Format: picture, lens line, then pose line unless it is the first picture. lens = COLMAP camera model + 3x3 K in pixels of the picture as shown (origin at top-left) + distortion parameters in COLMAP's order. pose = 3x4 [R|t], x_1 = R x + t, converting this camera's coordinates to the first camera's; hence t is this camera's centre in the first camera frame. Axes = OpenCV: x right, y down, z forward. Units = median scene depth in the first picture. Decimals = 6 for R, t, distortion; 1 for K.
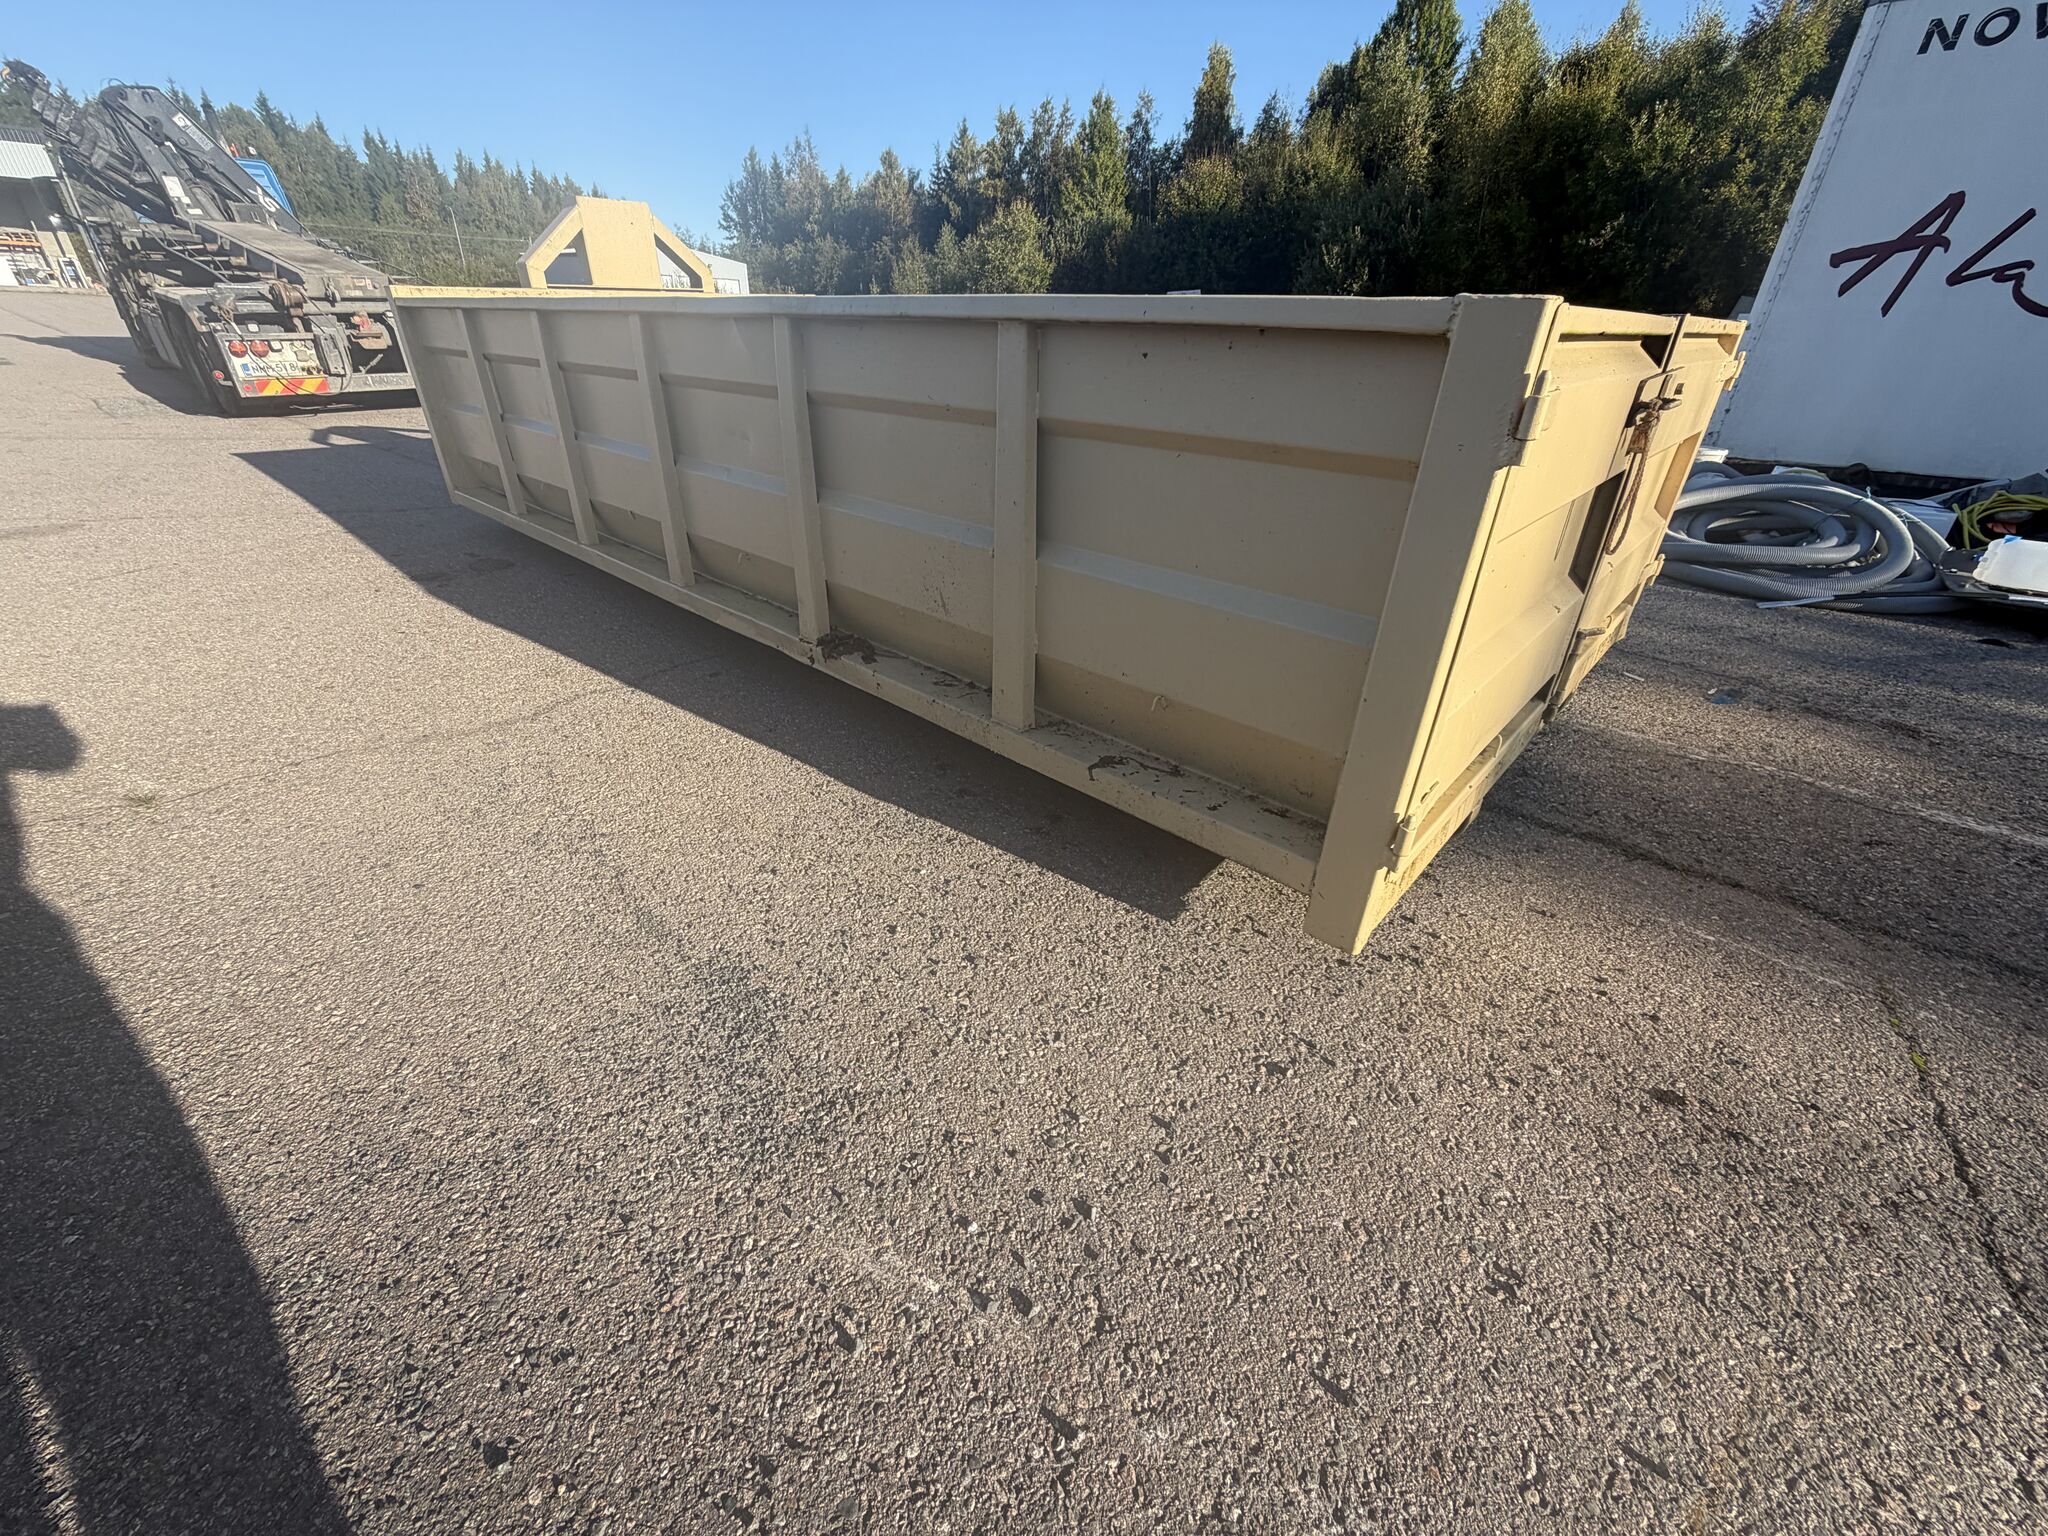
lens RADIAL K [[820.2, 0, 1024.0], [0, 820.2, 768.0], [0, 0, 1]] dist [0.000774, 0.000240]
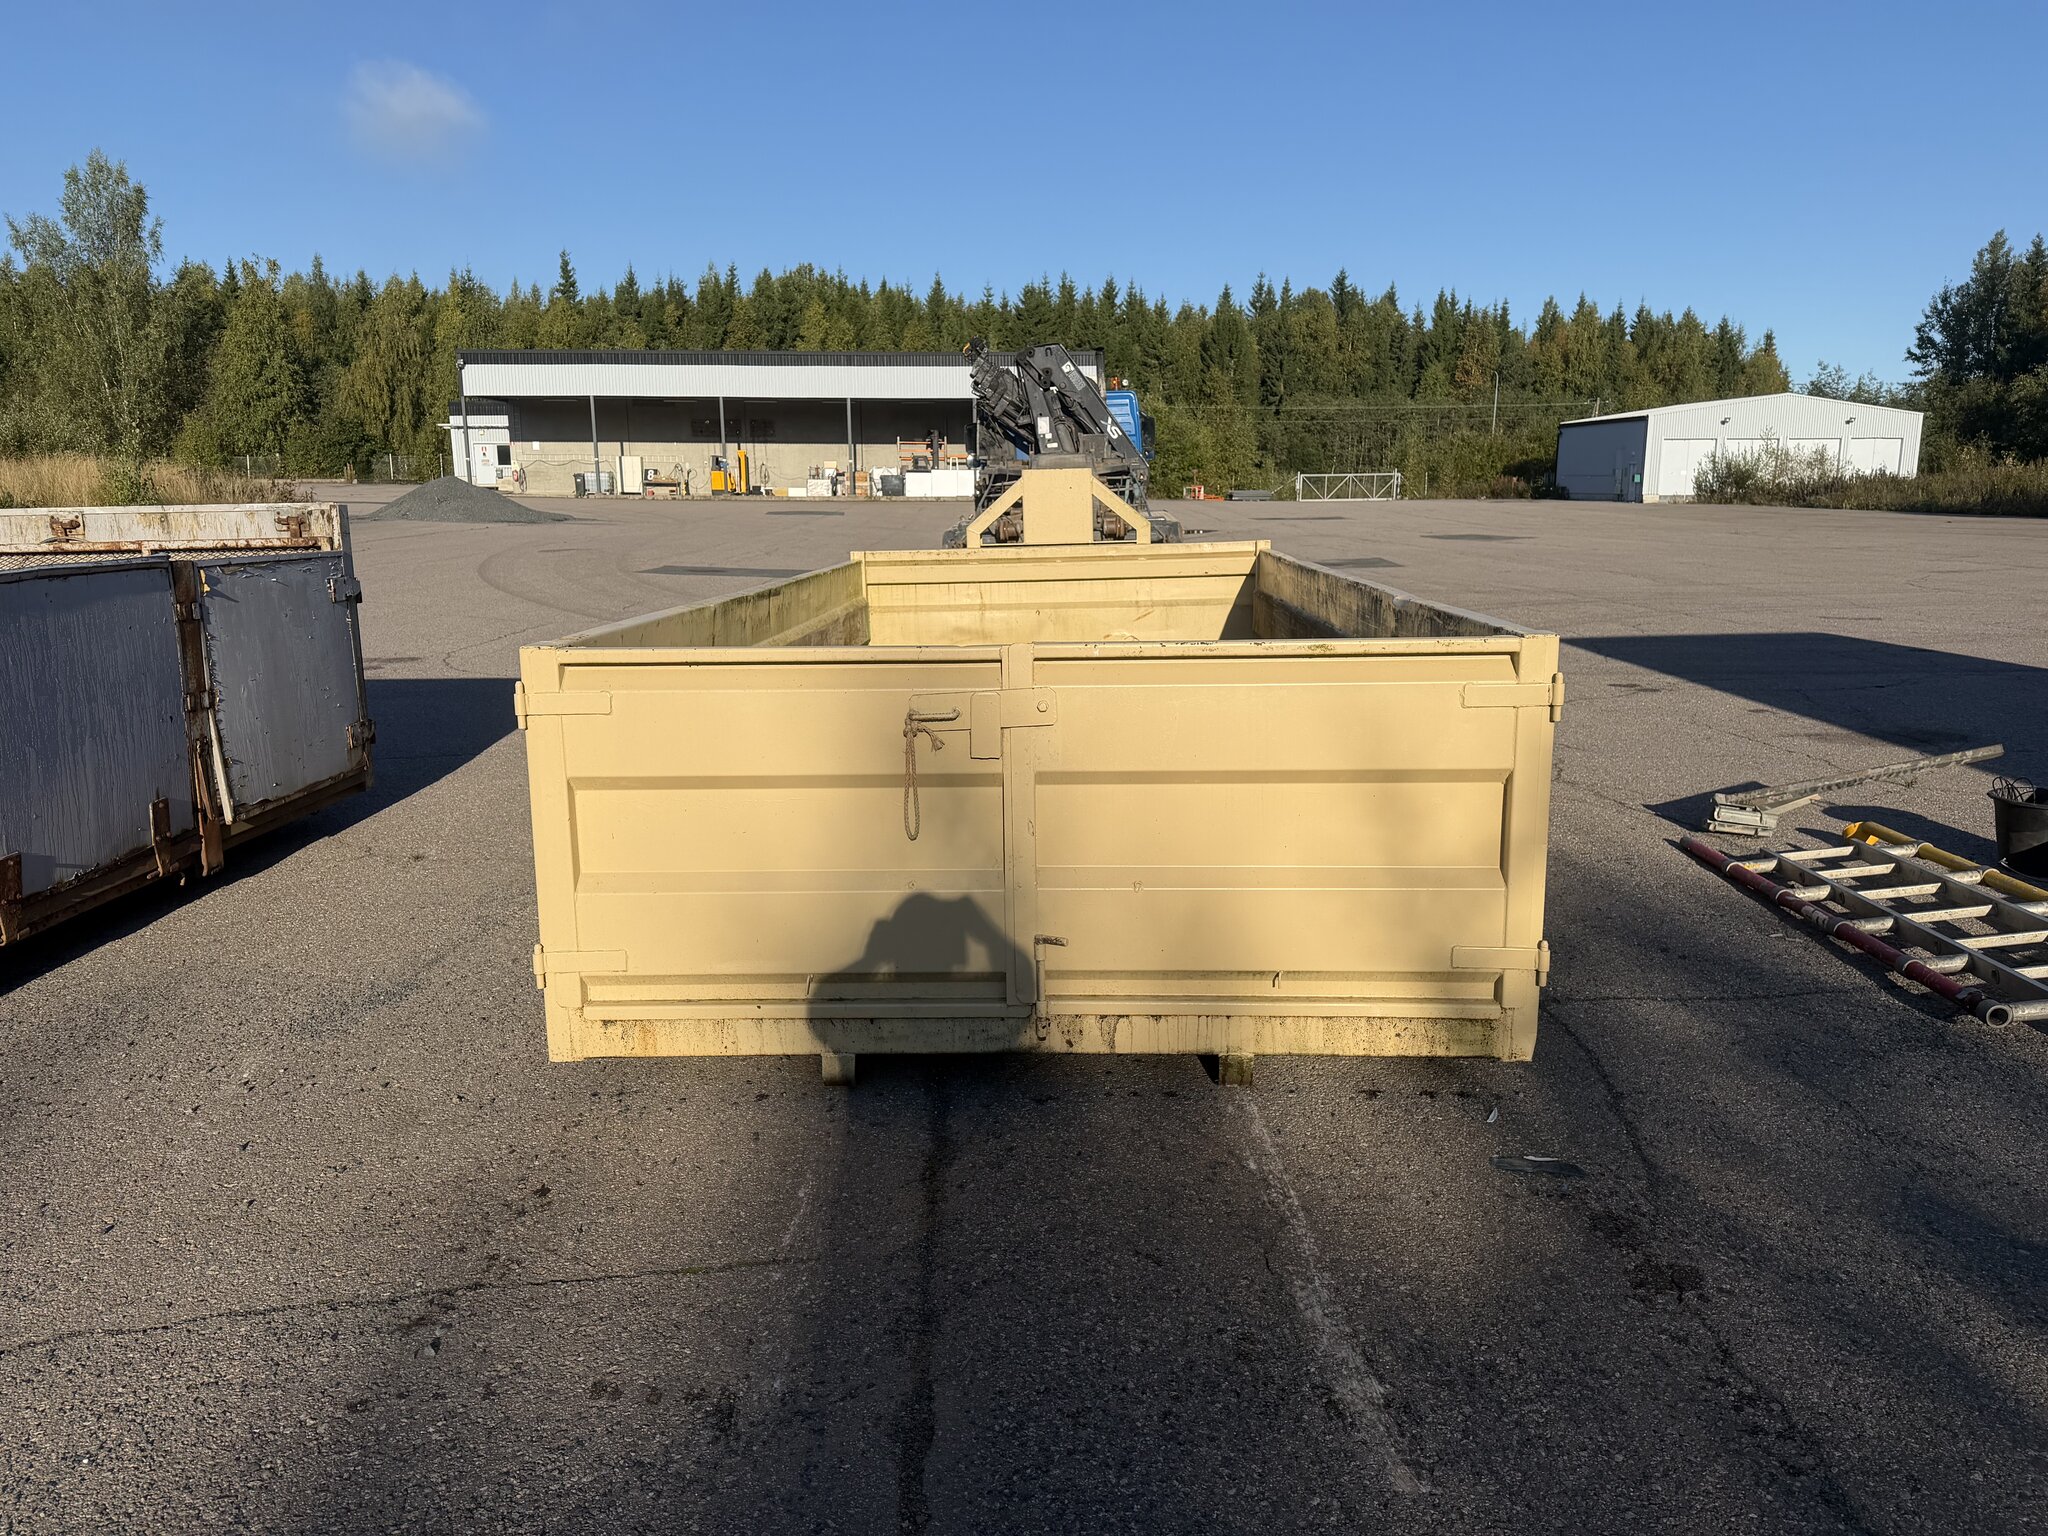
lens RADIAL K [[1442.7, 0, 1027.9], [0, 1442.7, 797.6], [0, 0, 1]] dist [0.077163, -0.106227]
pose [[0.656343, 0.126640, -0.743758, 0.344280], [-0.339765, 0.929803, -0.141514, -0.014520], [0.673627, 0.345585, 0.653297, -0.030455]]
